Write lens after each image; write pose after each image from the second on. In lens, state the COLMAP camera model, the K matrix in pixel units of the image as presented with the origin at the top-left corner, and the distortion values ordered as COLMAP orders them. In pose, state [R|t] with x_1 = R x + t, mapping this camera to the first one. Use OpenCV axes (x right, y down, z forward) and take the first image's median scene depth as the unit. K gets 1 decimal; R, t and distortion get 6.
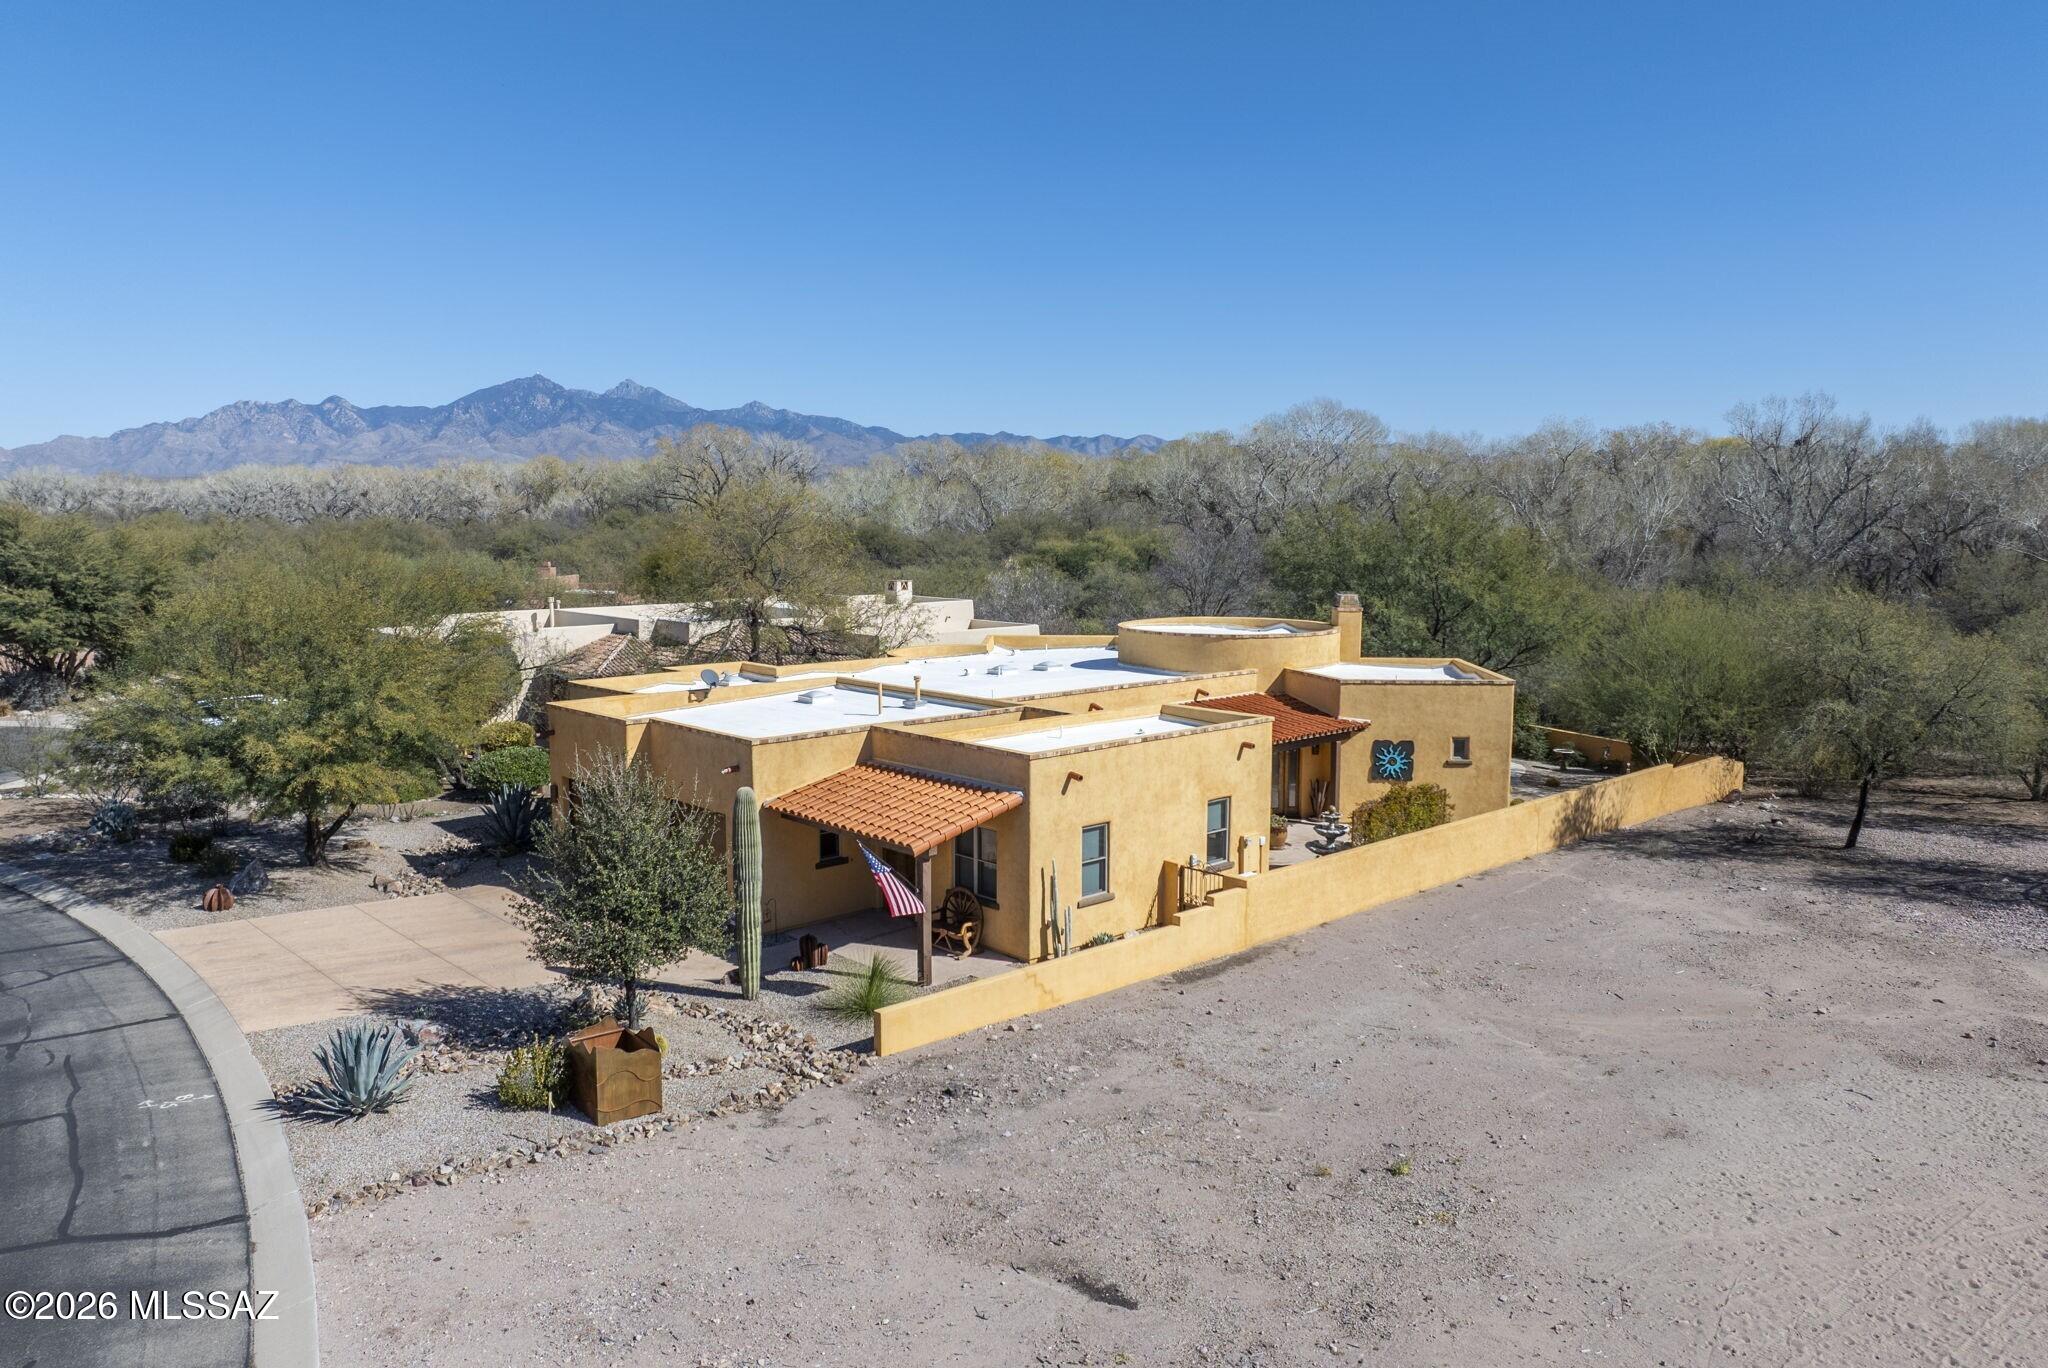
lens RADIAL K [[1442.0, 0, 1024.0], [0, 1442.0, 684.0], [0, 0, 1]] dist [-0.045297, 0.008164]
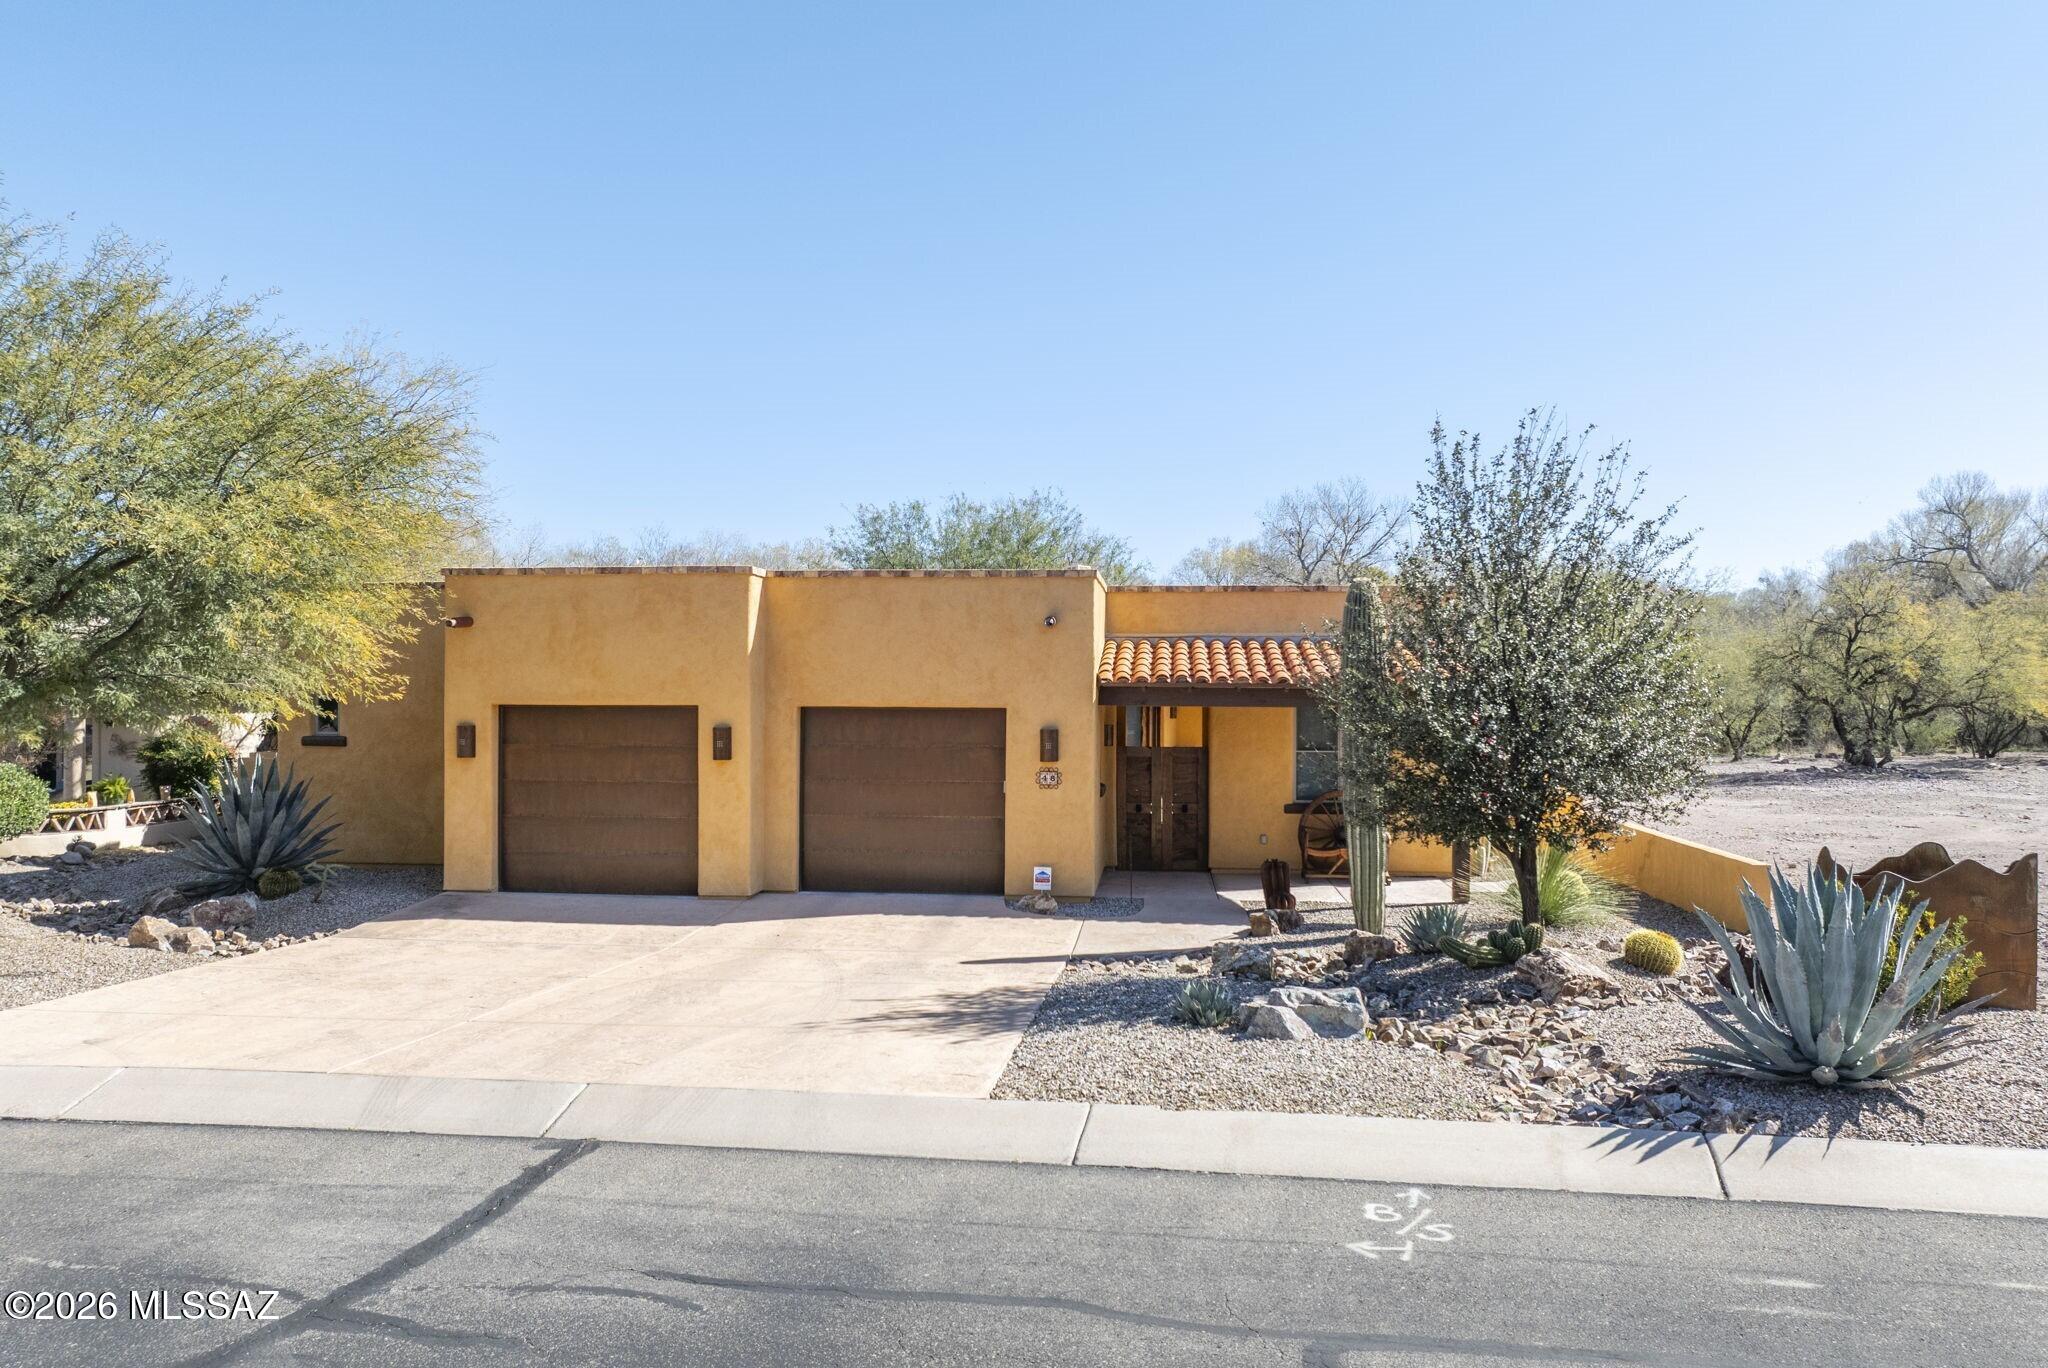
lens RADIAL K [[1442.0, 0, 1024.0], [0, 1442.0, 684.0], [0, 0, 1]] dist [-0.045297, 0.008164]
pose [[0.749407, 0.003210, 0.662102, -0.708043], [0.076585, 0.992856, -0.091497, 0.161606], [-0.657666, 0.119276, 0.743807, 0.653745]]
